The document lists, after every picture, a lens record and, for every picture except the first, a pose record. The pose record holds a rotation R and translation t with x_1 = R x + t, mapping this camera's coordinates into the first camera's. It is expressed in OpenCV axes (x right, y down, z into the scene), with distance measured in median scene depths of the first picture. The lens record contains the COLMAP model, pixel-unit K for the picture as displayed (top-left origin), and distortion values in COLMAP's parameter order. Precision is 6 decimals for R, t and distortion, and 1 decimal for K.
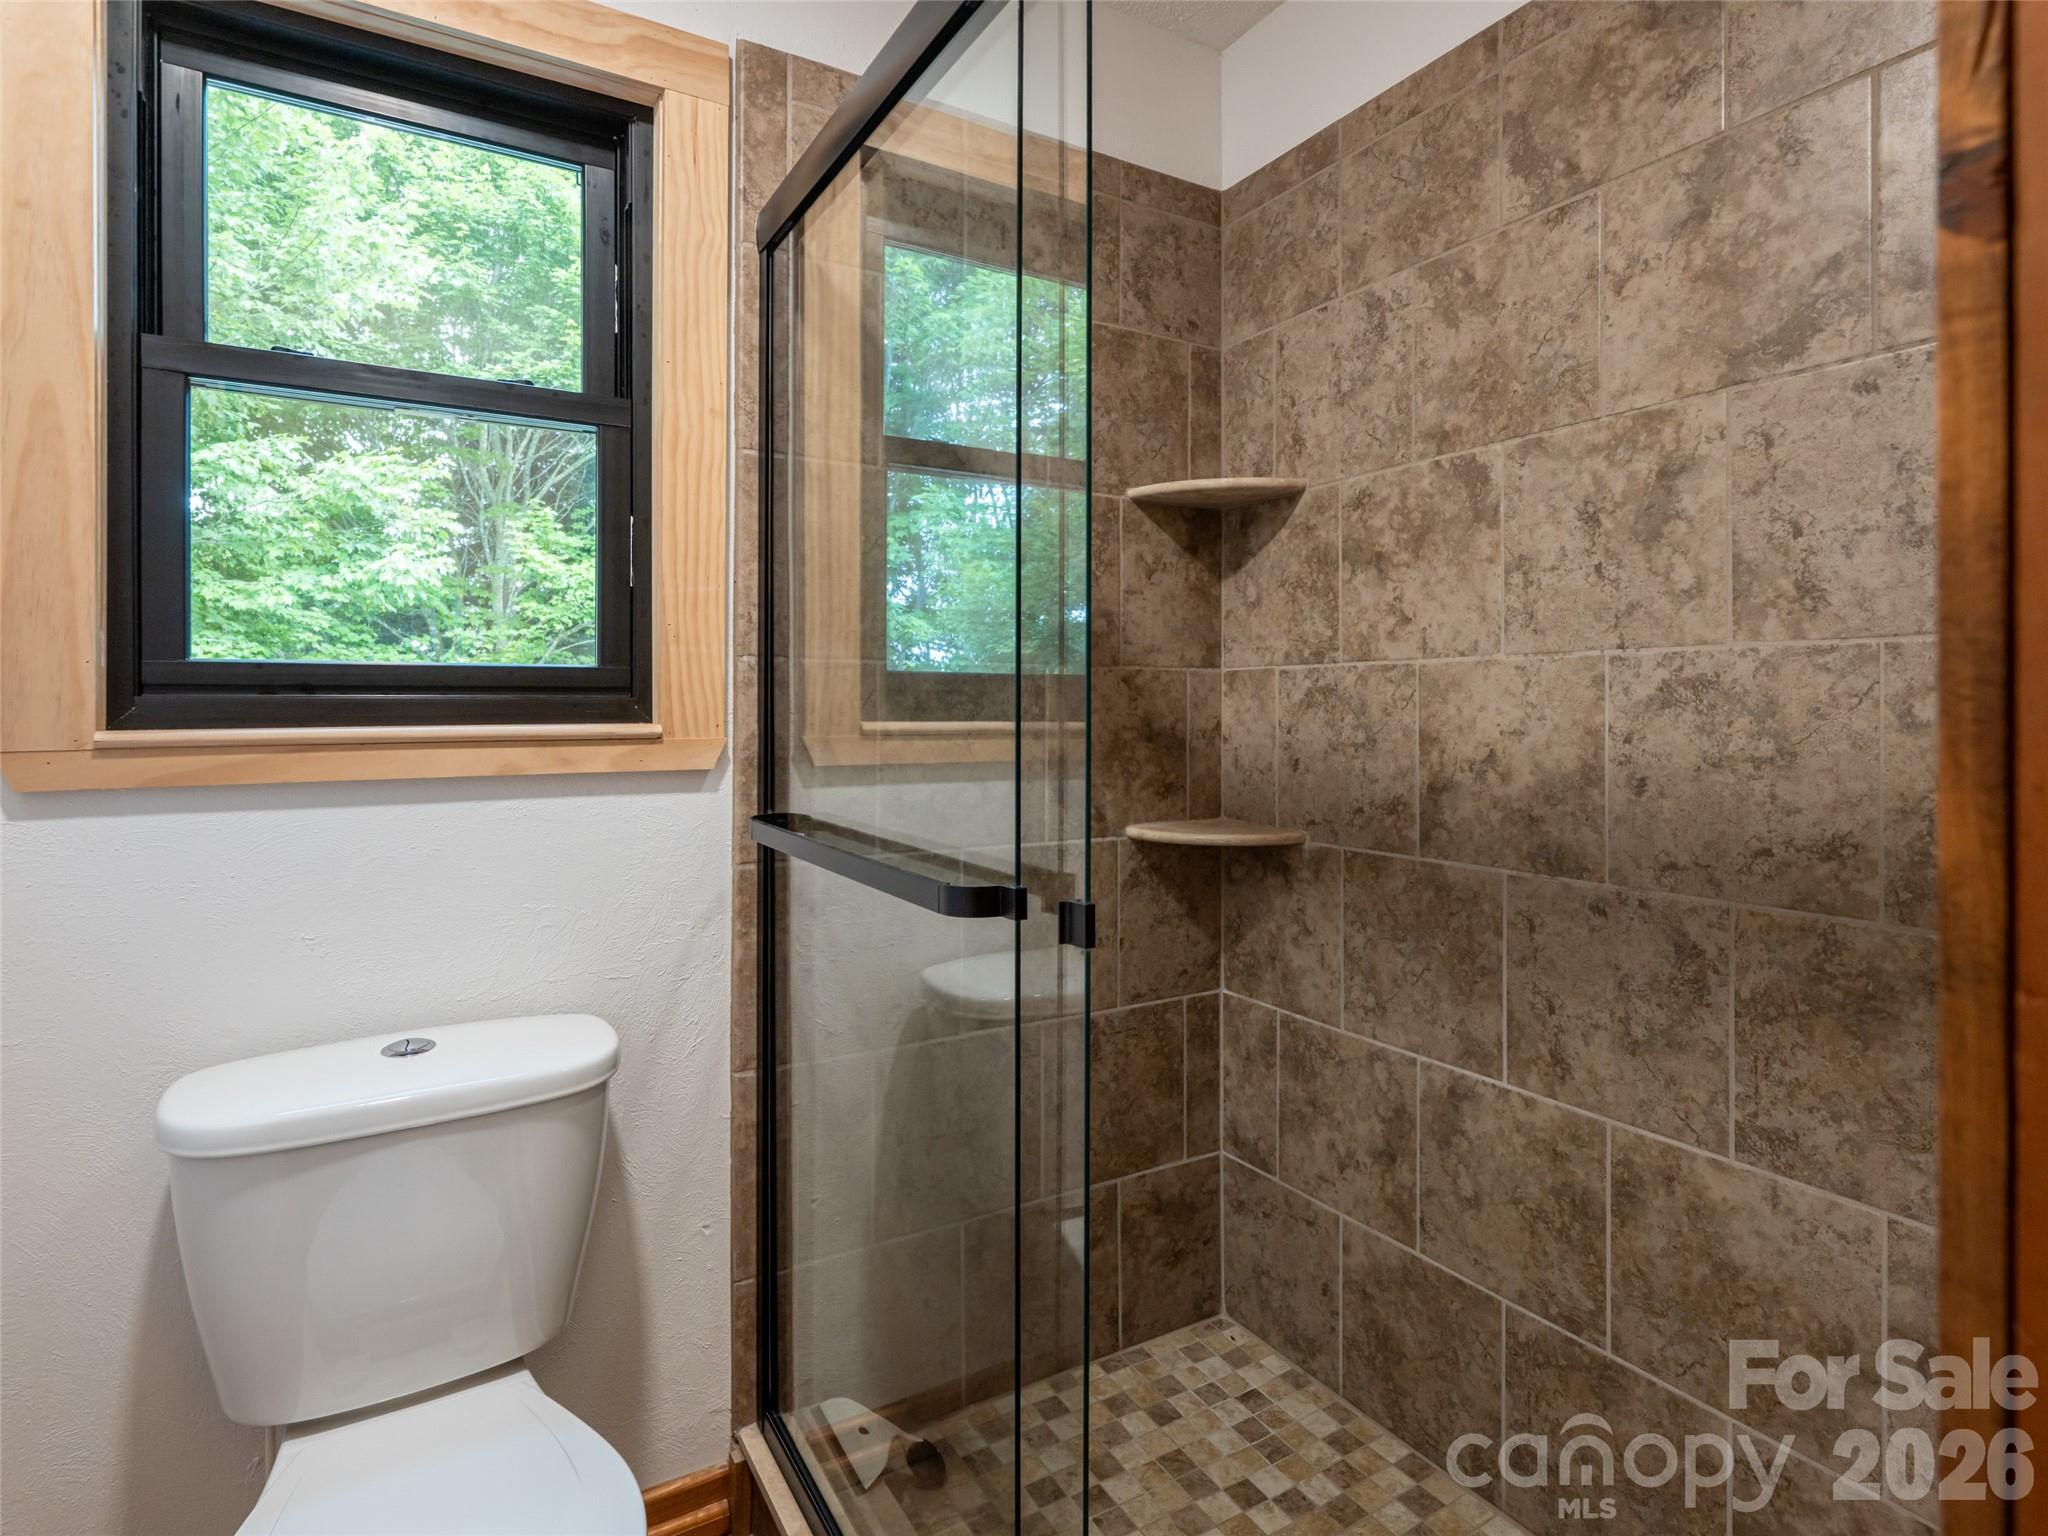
lens RADIAL K [[1107.6, 0, 1028.3], [0, 1107.6, 718.1], [0, 0, 1]] dist [0.000185, 0.000048]
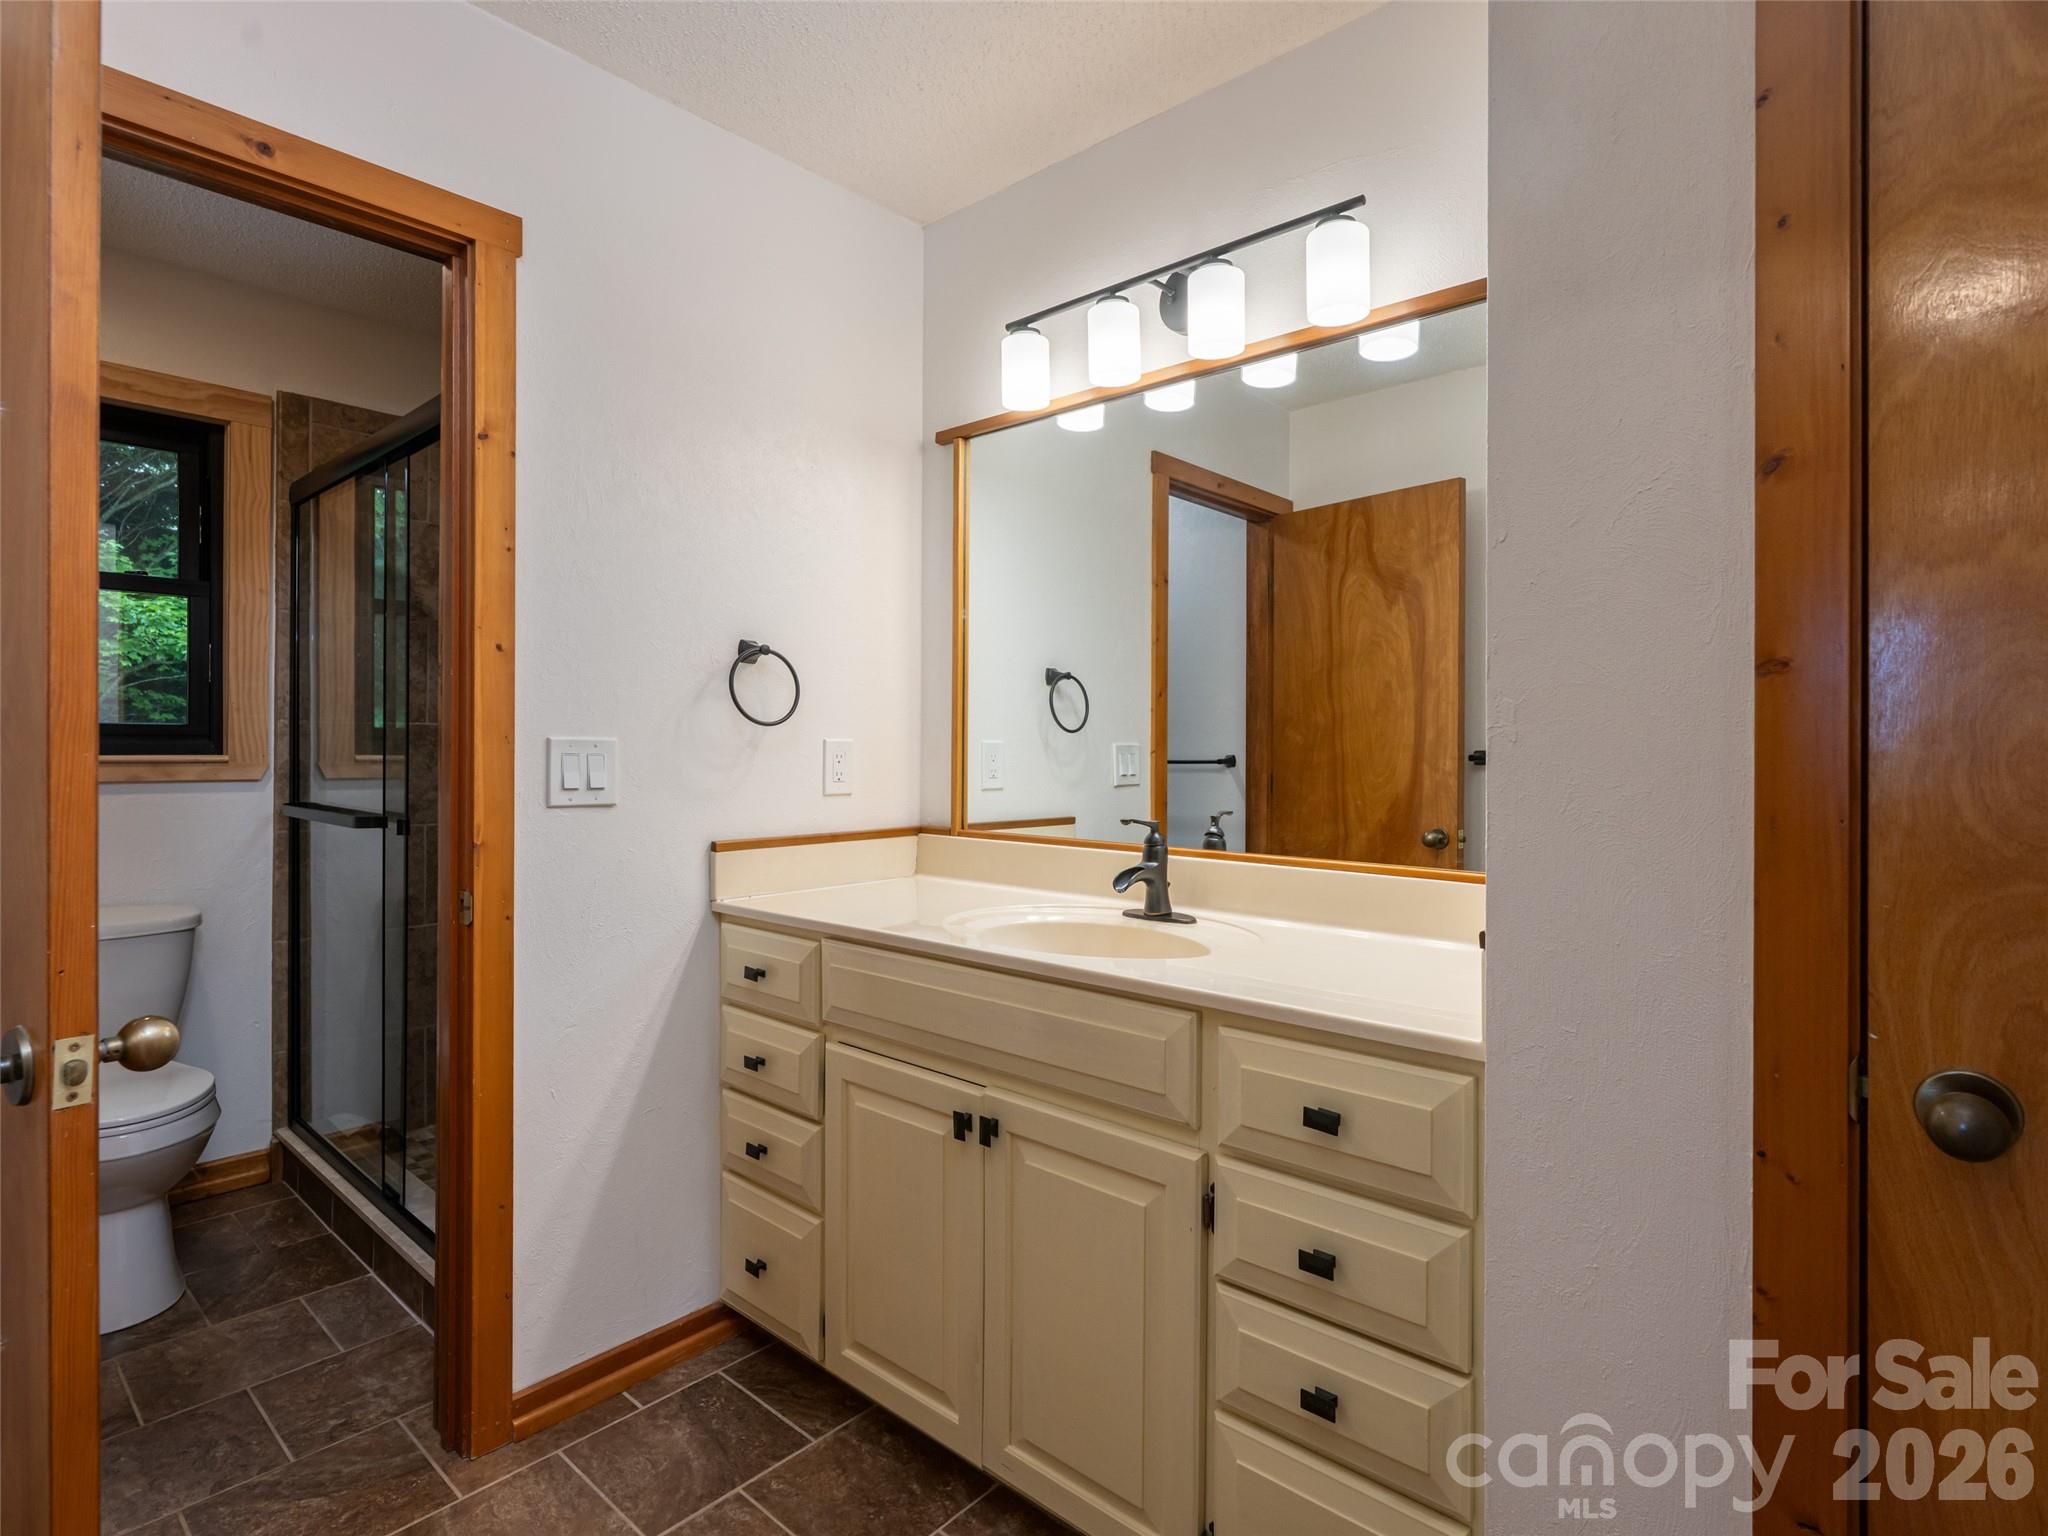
lens RADIAL K [[1048.2, 0, 1022.8], [0, 1048.2, 756.8], [0, 0, 1]] dist [-0.002051, -0.000160]
pose [[0.951229, 0.001310, 0.308484, 0.392592], [-0.000825, 0.999998, -0.001703, 0.009351], [-0.308486, 0.001366, 0.951228, -1.076408]]
